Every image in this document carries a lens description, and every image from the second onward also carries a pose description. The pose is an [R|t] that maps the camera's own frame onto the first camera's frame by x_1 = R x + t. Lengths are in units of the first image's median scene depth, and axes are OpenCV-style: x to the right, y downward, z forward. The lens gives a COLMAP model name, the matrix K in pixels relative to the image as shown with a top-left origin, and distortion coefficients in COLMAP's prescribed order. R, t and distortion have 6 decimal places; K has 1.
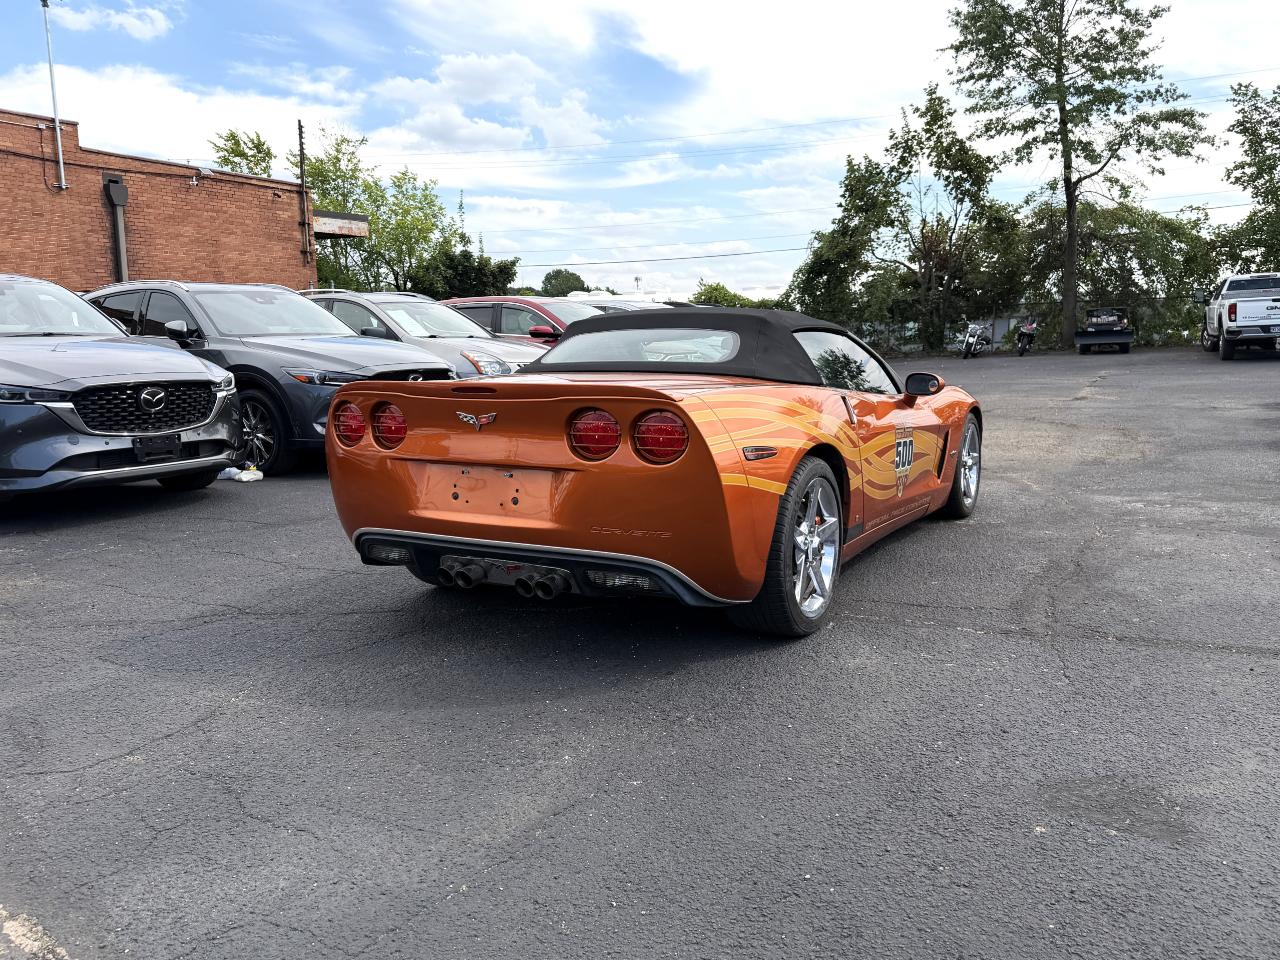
lens RADIAL K [[986.9, 0, 638.6], [0, 986.9, 515.7], [0, 0, 1]] dist [0.054239, -0.085233]
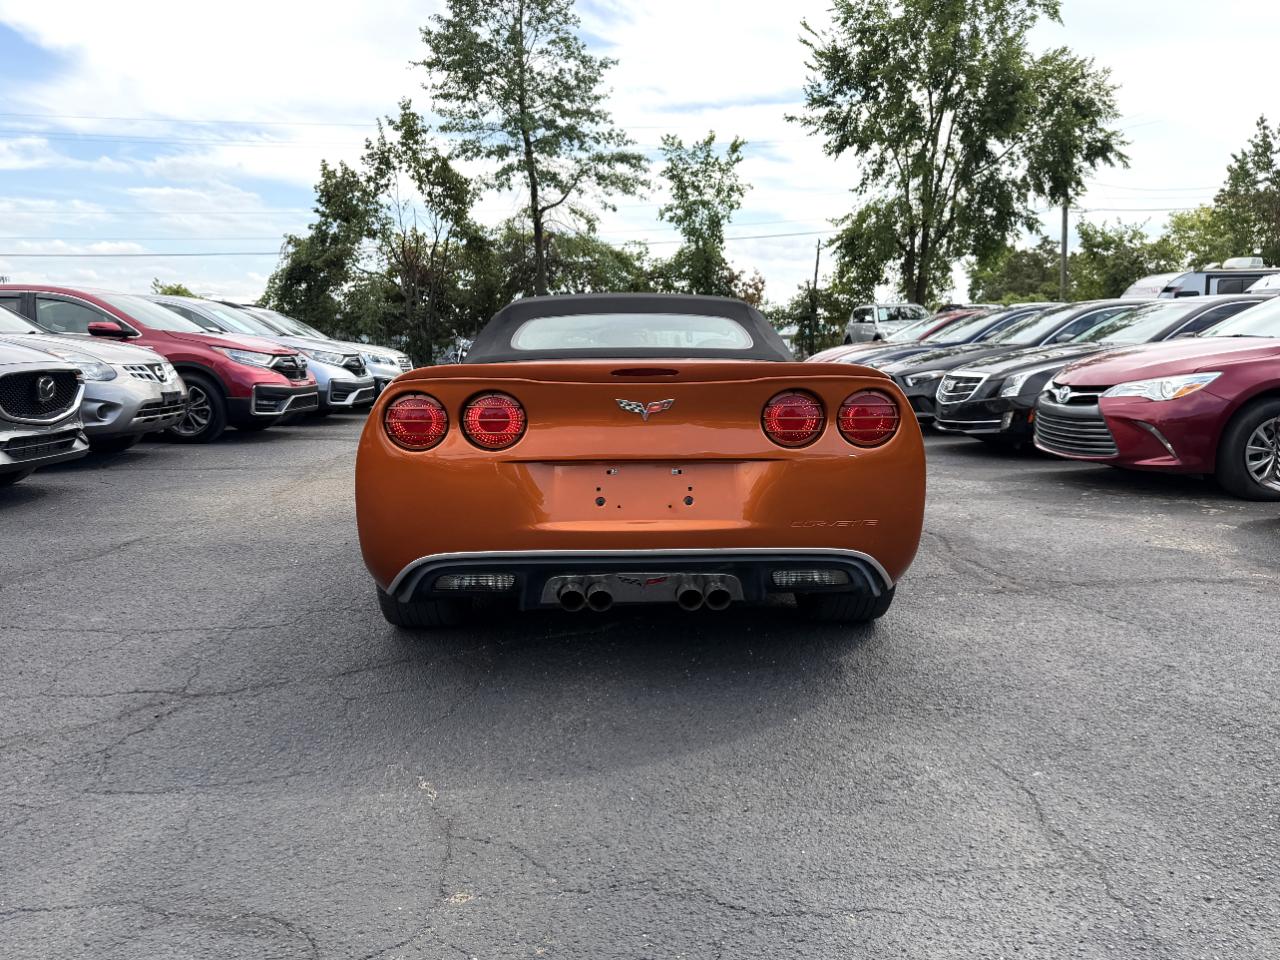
lens RADIAL K [[986.9, 0, 623.8], [0, 986.9, 535.3], [0, 0, 1]] dist [0.054239, -0.085233]
pose [[0.850612, -0.081826, 0.519387, -0.079943], [0.080540, 0.996436, 0.025079, -0.001398], [-0.519588, 0.020499, 0.854171, 0.037790]]
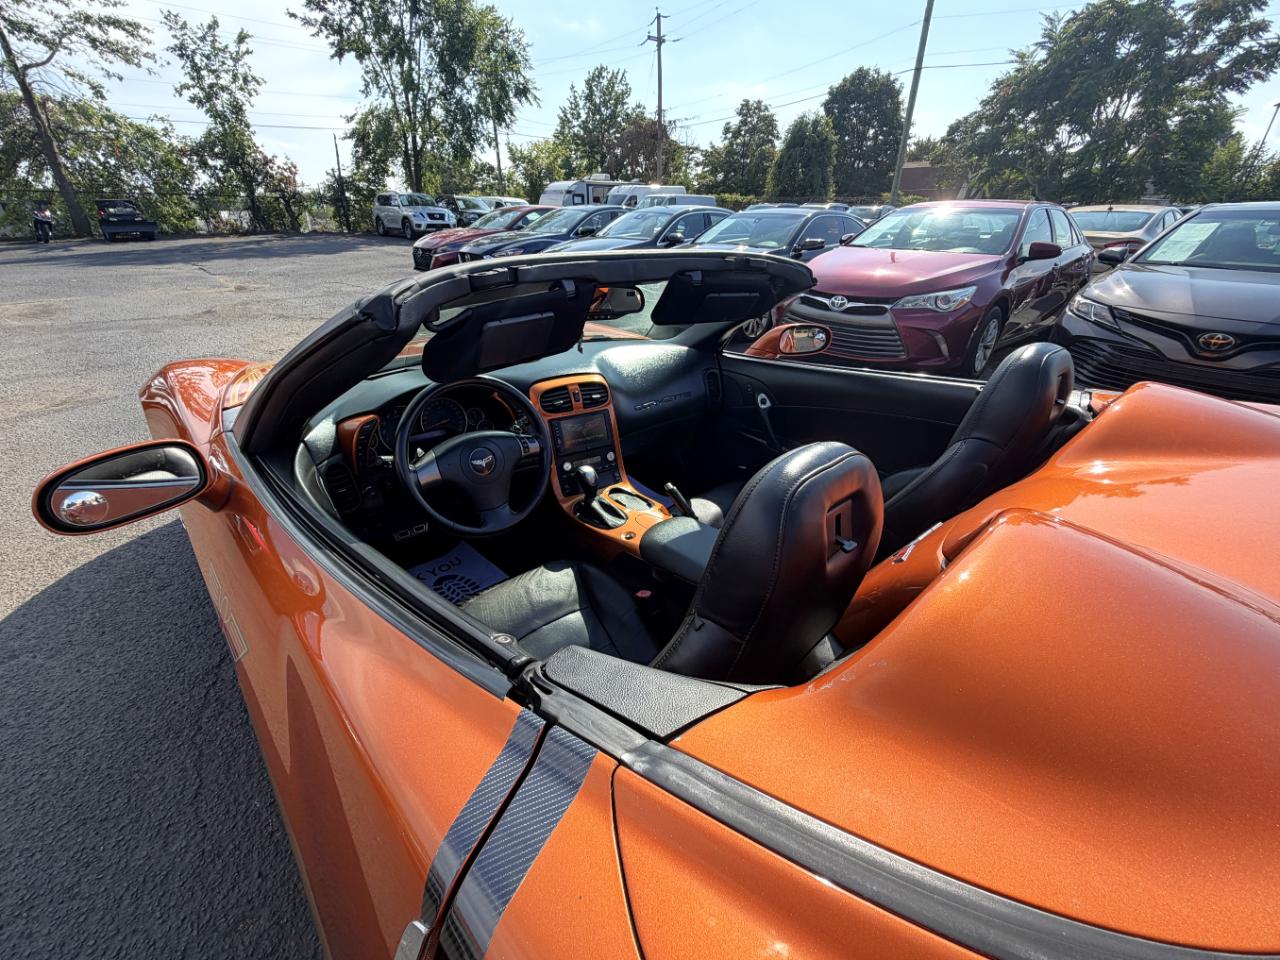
lens RADIAL K [[533.4, 0, 636.8], [0, 533.4, 490.4], [0, 0, 1]] dist [-0.005369, 0.001496]
pose [[0.312380, -0.400869, 0.861233, -0.034471], [0.142333, 0.916119, 0.374790, -0.037545], [-0.939234, 0.005505, 0.343234, 0.190686]]
